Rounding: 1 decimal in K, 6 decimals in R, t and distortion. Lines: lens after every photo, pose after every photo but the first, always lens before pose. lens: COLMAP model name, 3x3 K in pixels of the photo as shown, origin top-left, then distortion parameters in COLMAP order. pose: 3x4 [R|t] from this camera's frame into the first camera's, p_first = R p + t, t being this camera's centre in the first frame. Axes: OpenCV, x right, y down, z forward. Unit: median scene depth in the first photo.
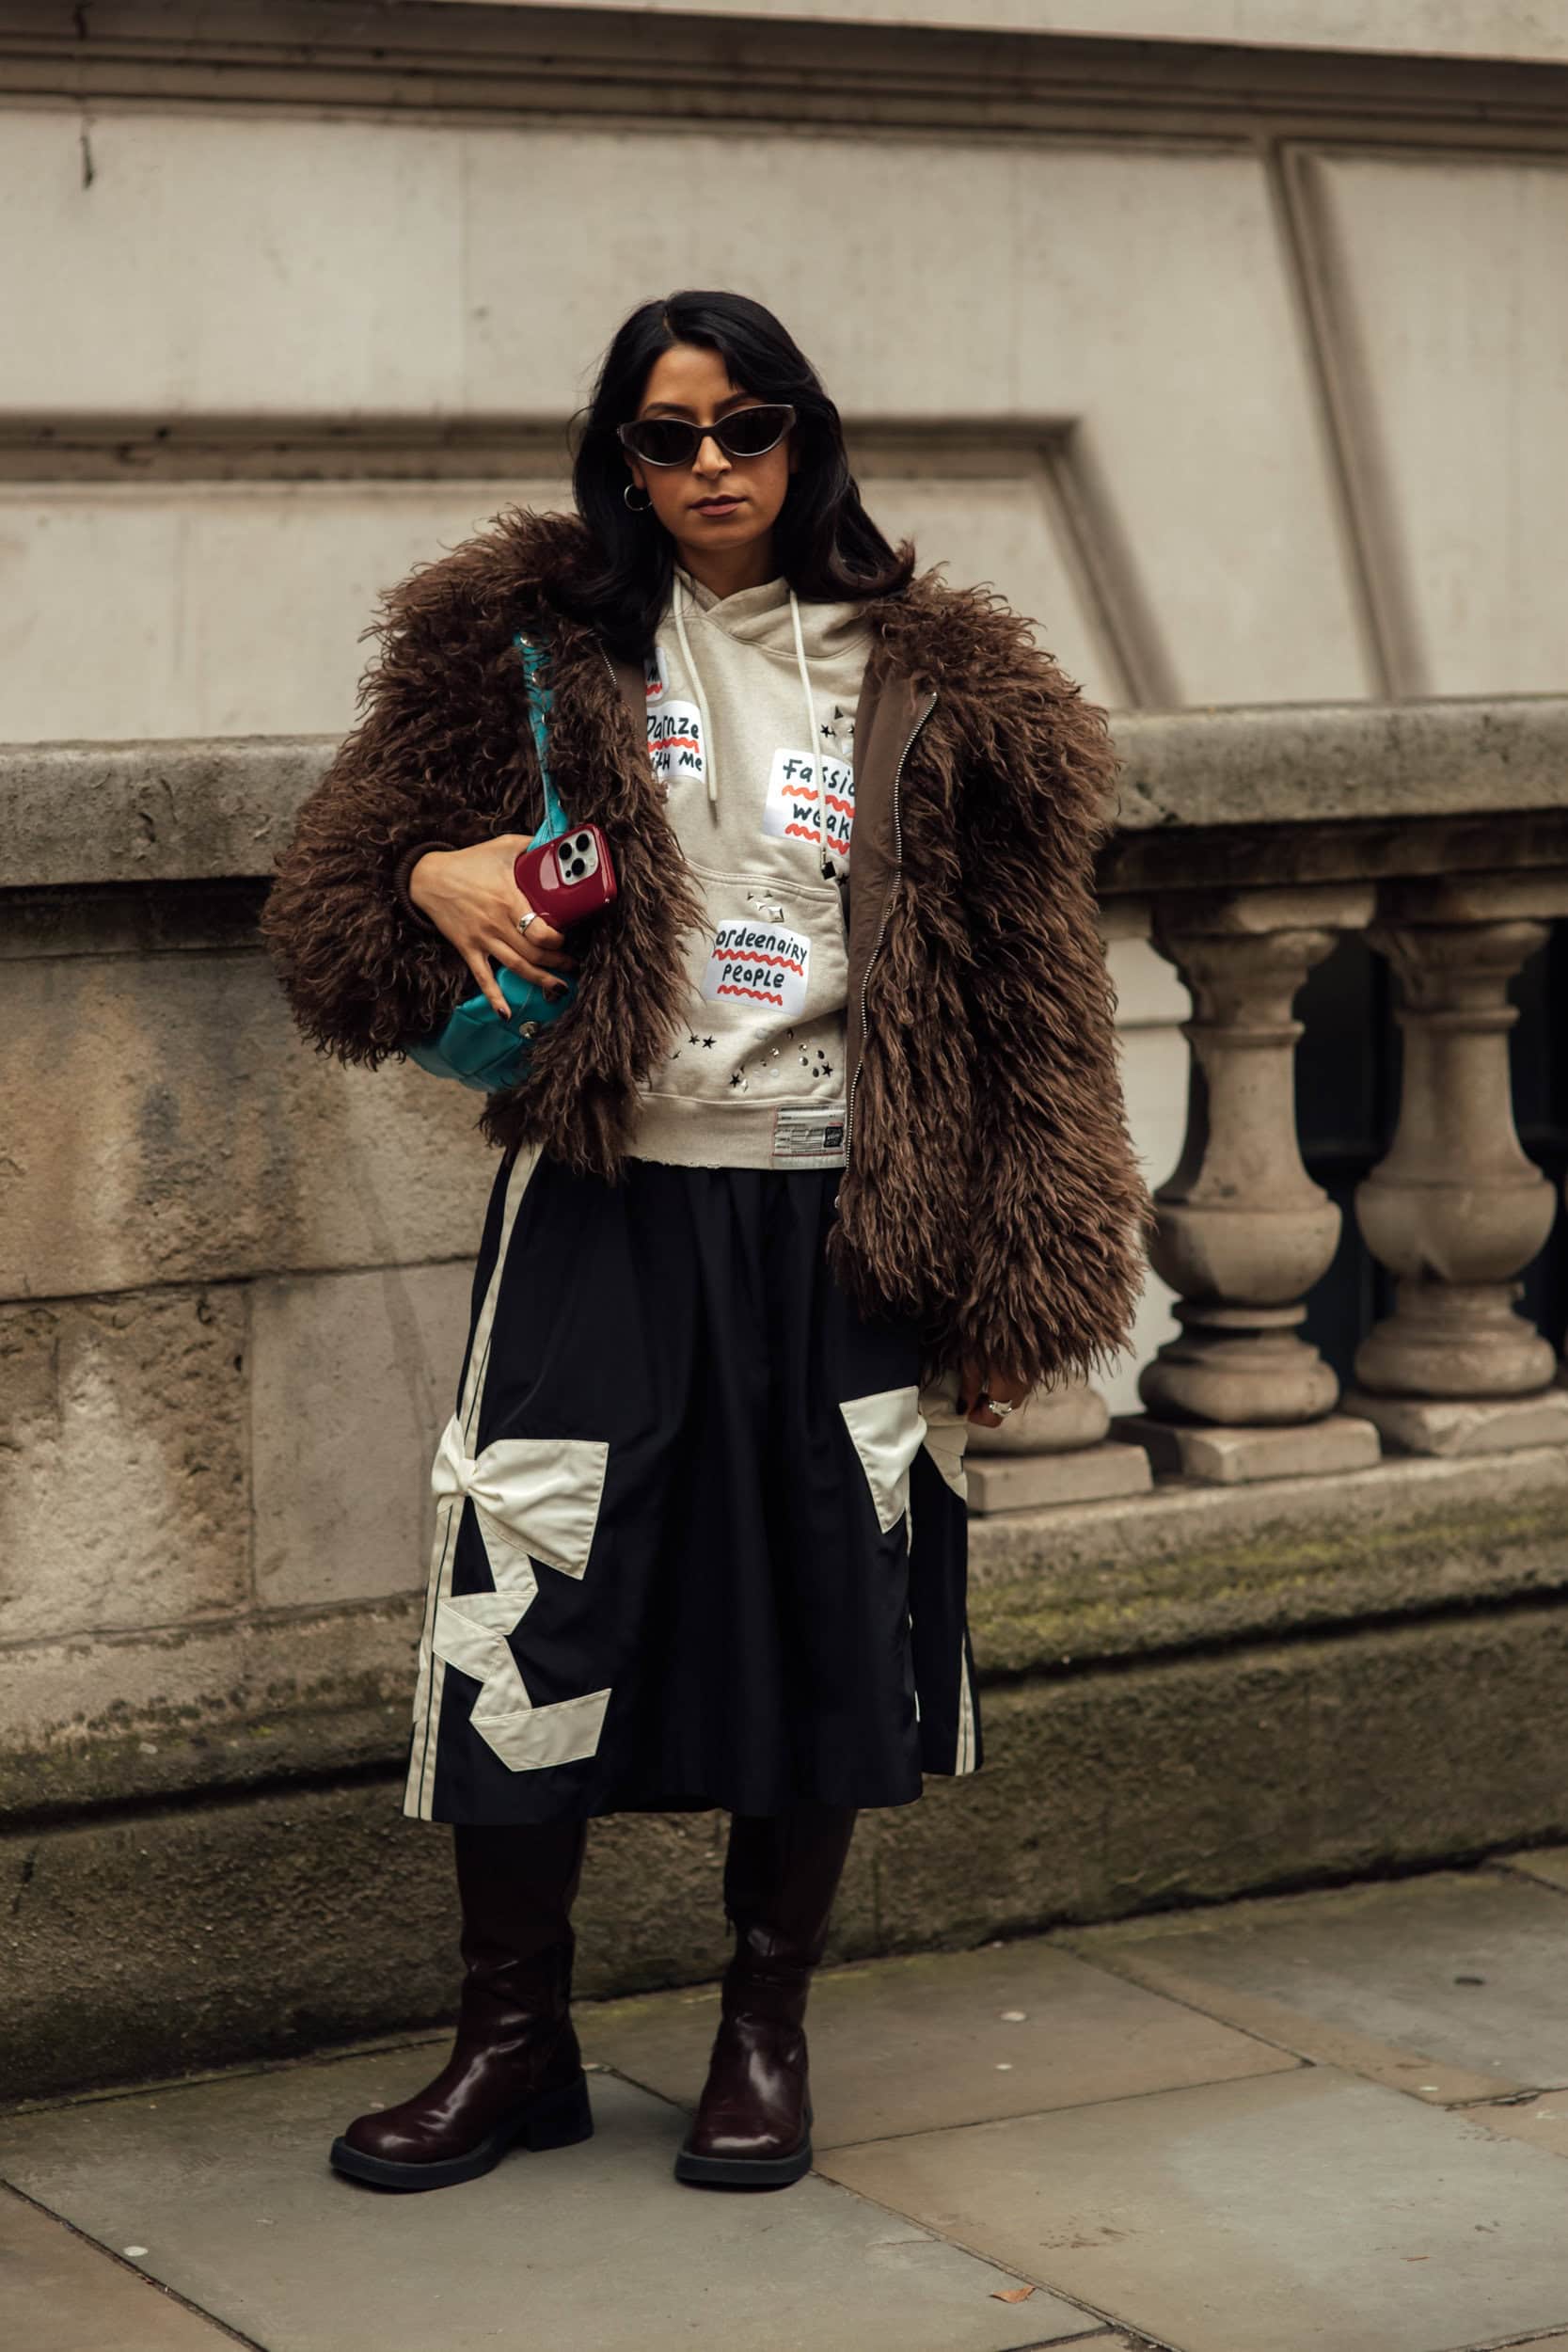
lens RADIAL K [[5718.2, 0, 784.0], [0, 5718.2, 1176.0], [0, 0, 1]] dist [0.016504, -0.743630]
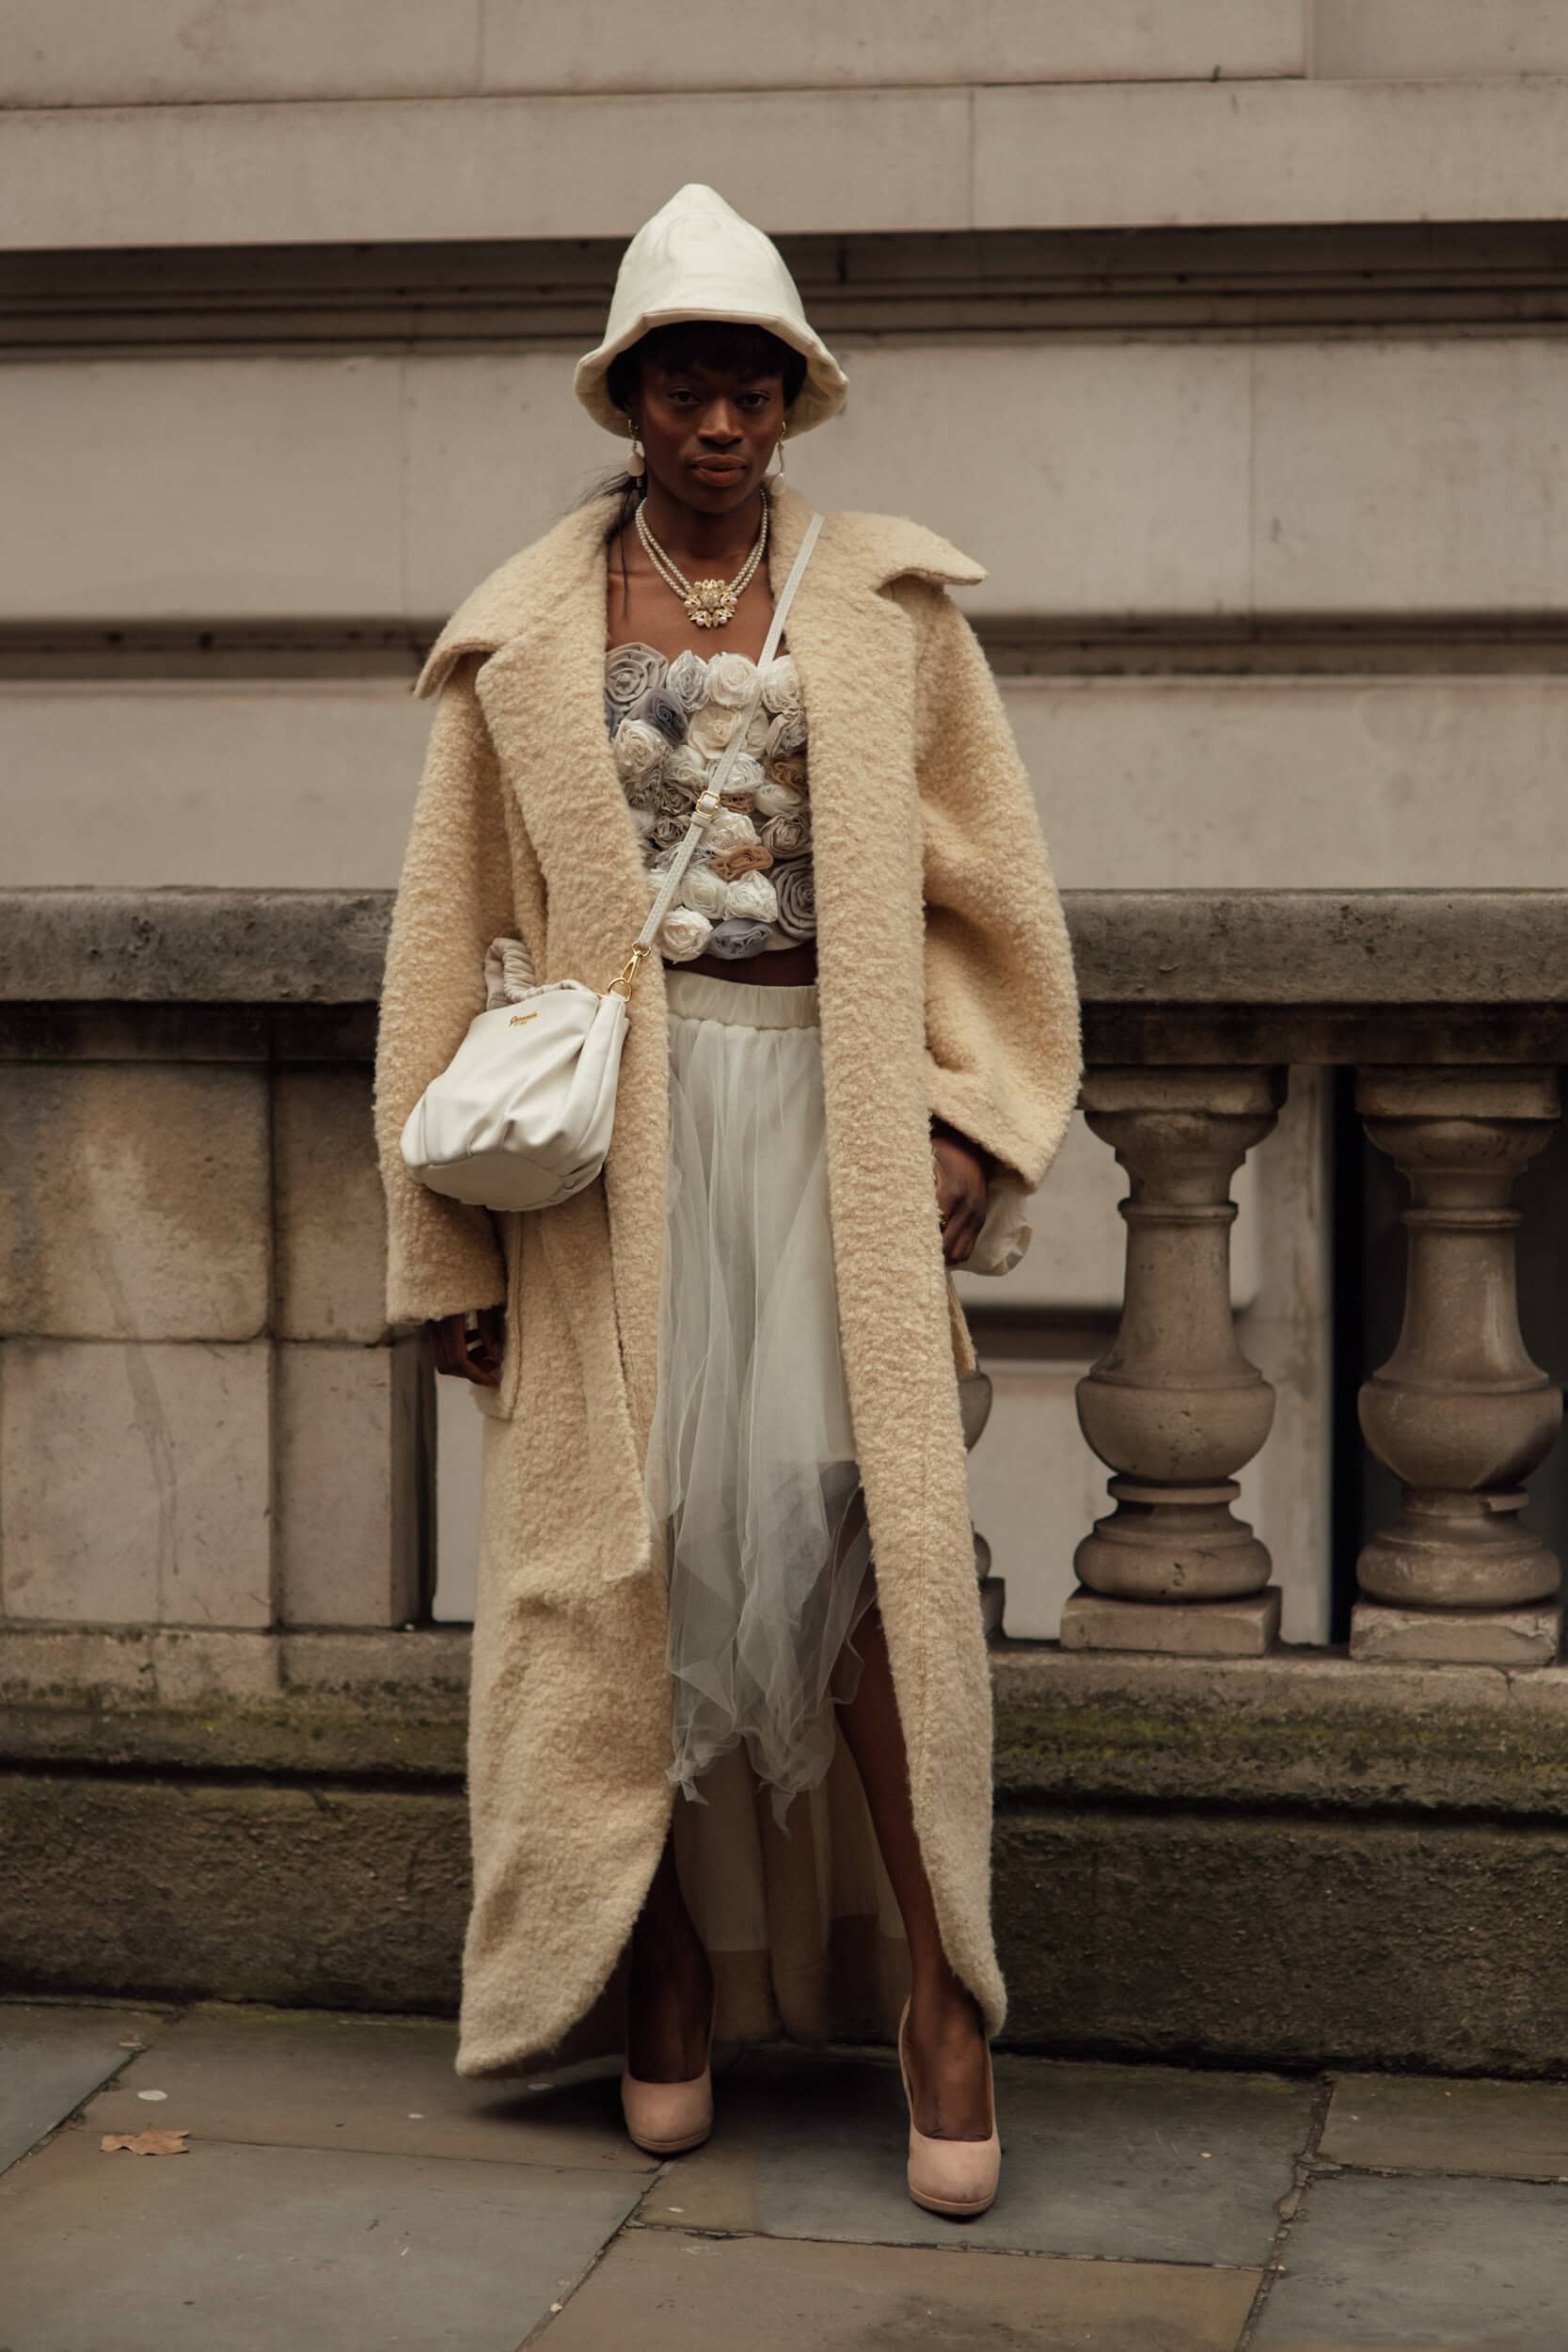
lens RADIAL K [[5594.9, 0, 784.0], [0, 5594.9, 1176.0], [0, 0, 1]] dist [0.010682, -0.678186]
pose [[0.700387, 0.059952, -0.711241, 0.810521], [-0.084760, 0.996401, 0.000522, -0.028805], [0.708712, 0.059919, 0.702948, 0.278889]]
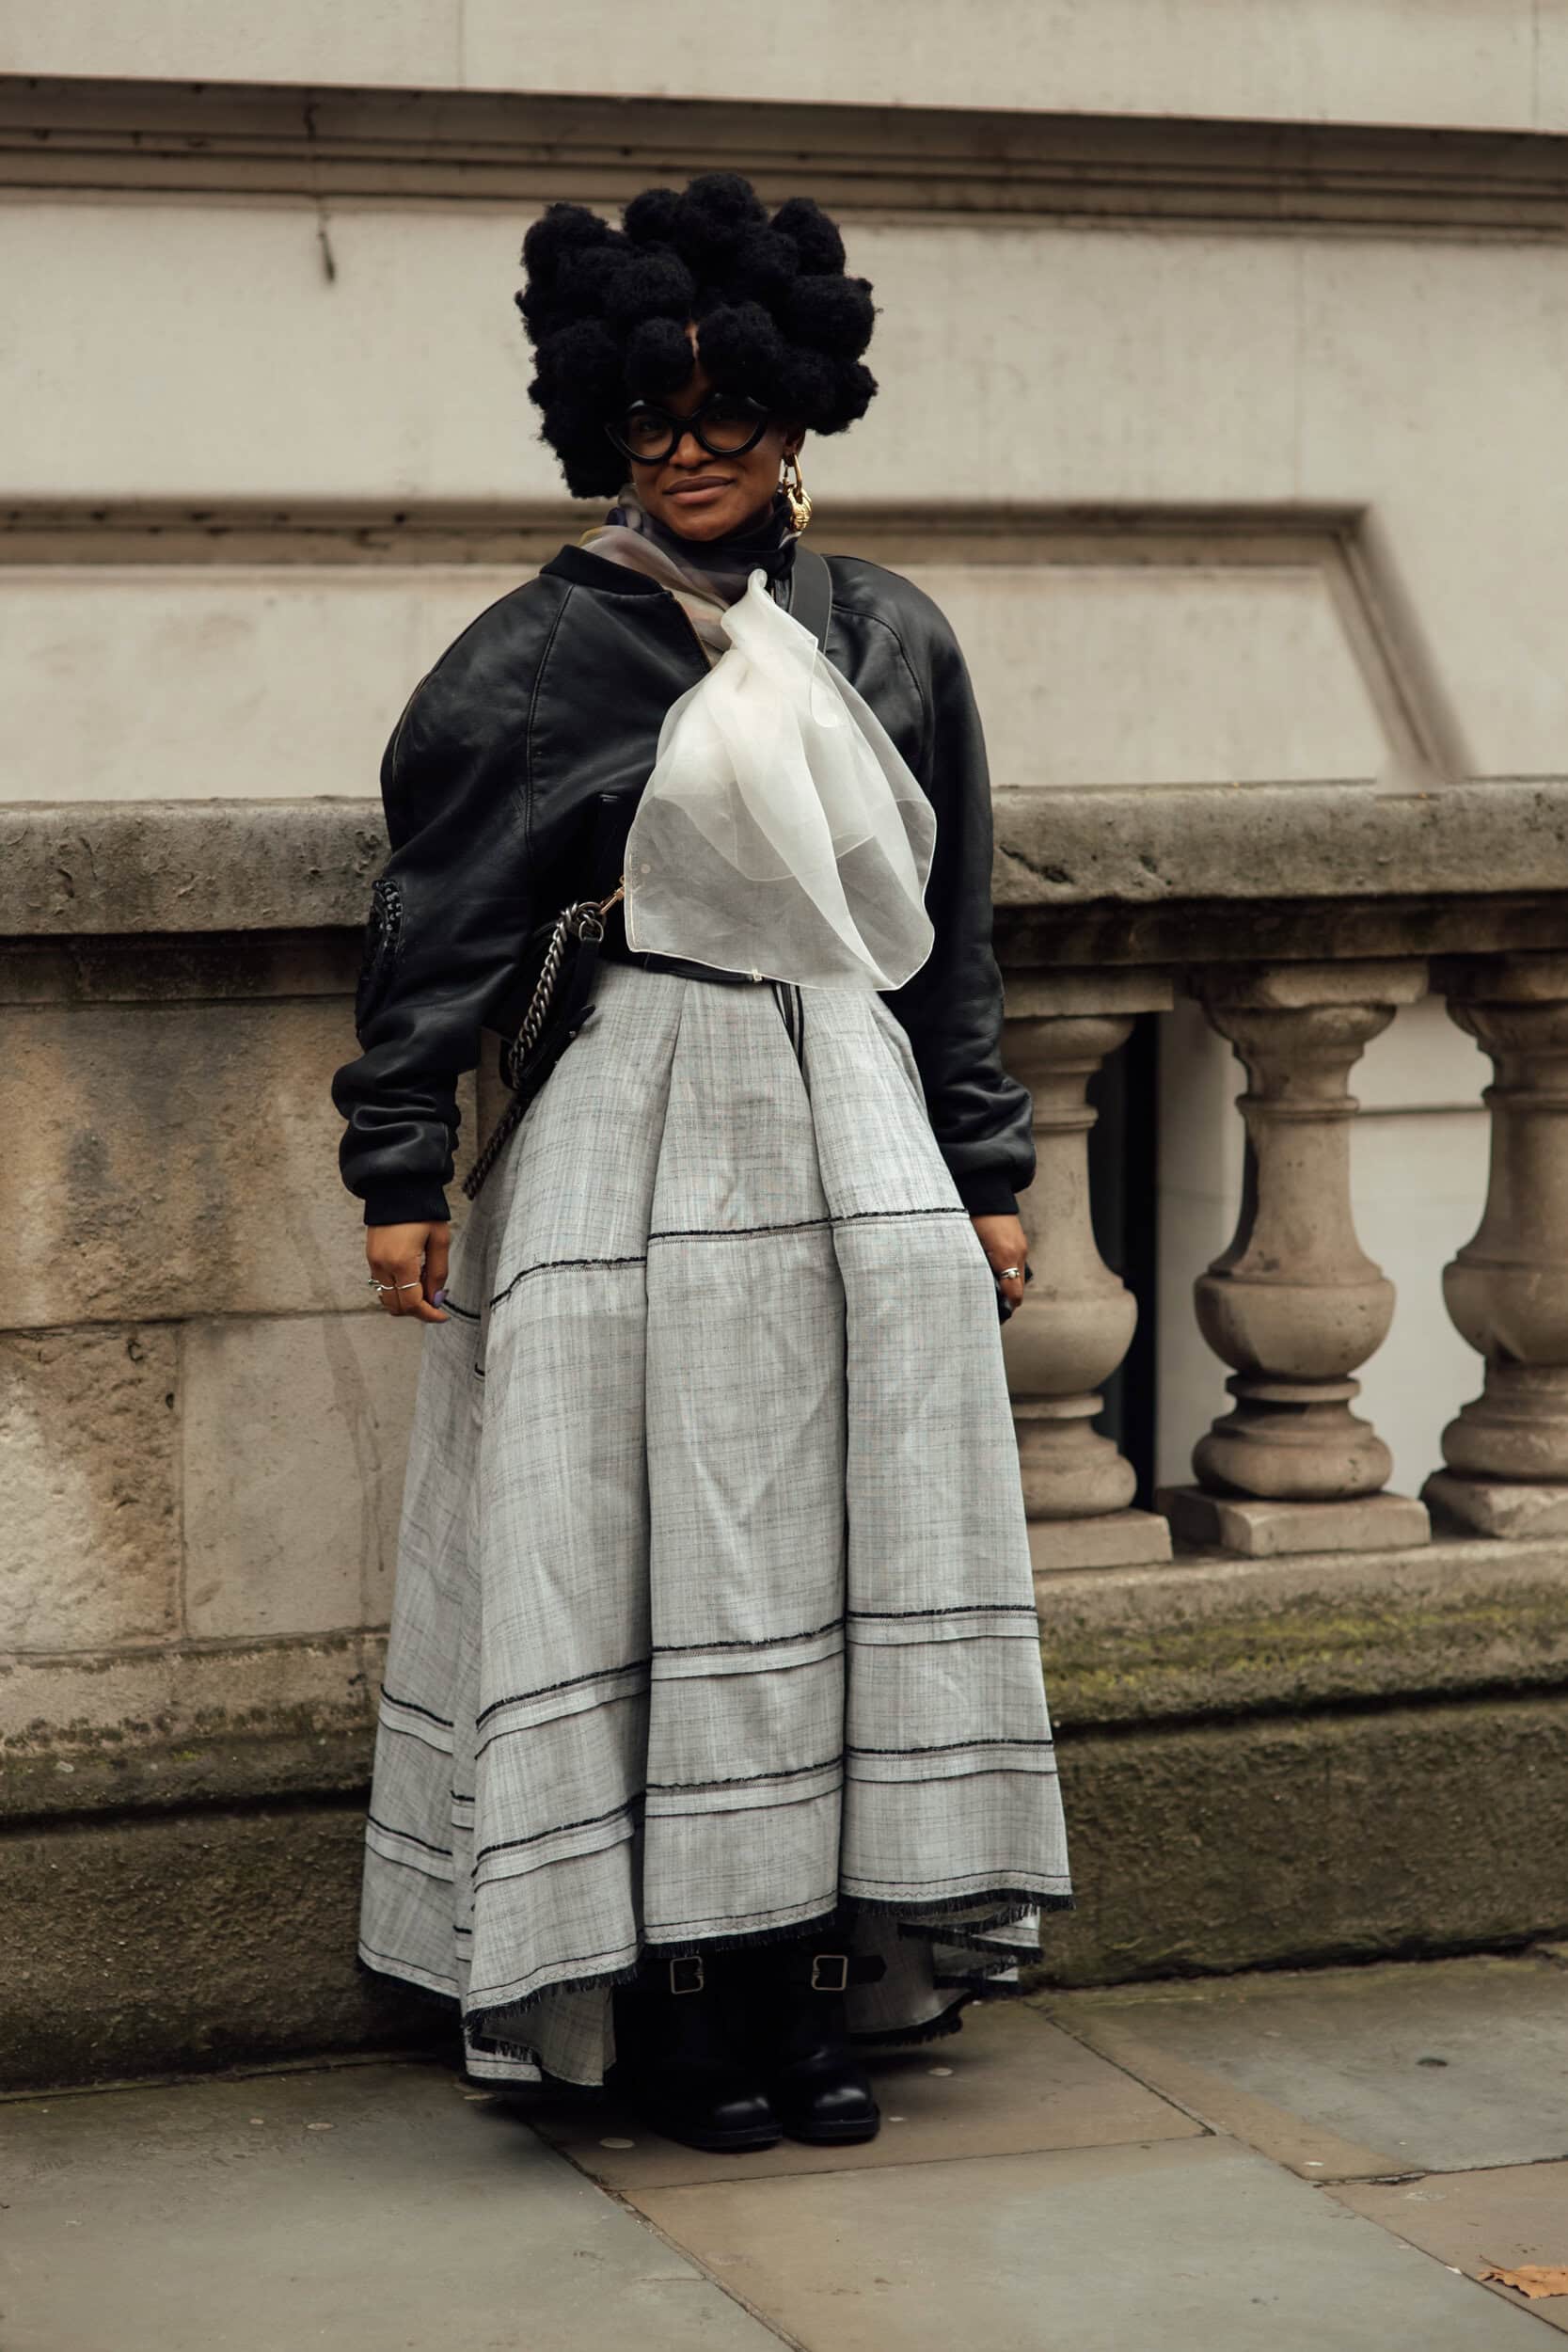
lens RADIAL K [[5594.9, 0, 784.0], [0, 5594.9, 1176.0], [0, 0, 1]] dist [0.010682, -0.678186]
pose [[0.980764, 0.021002, -0.194064, 0.200855], [-0.024477, 0.999580, -0.015527, 0.004764], [0.193656, 0.019978, 0.980866, 0.022117]]
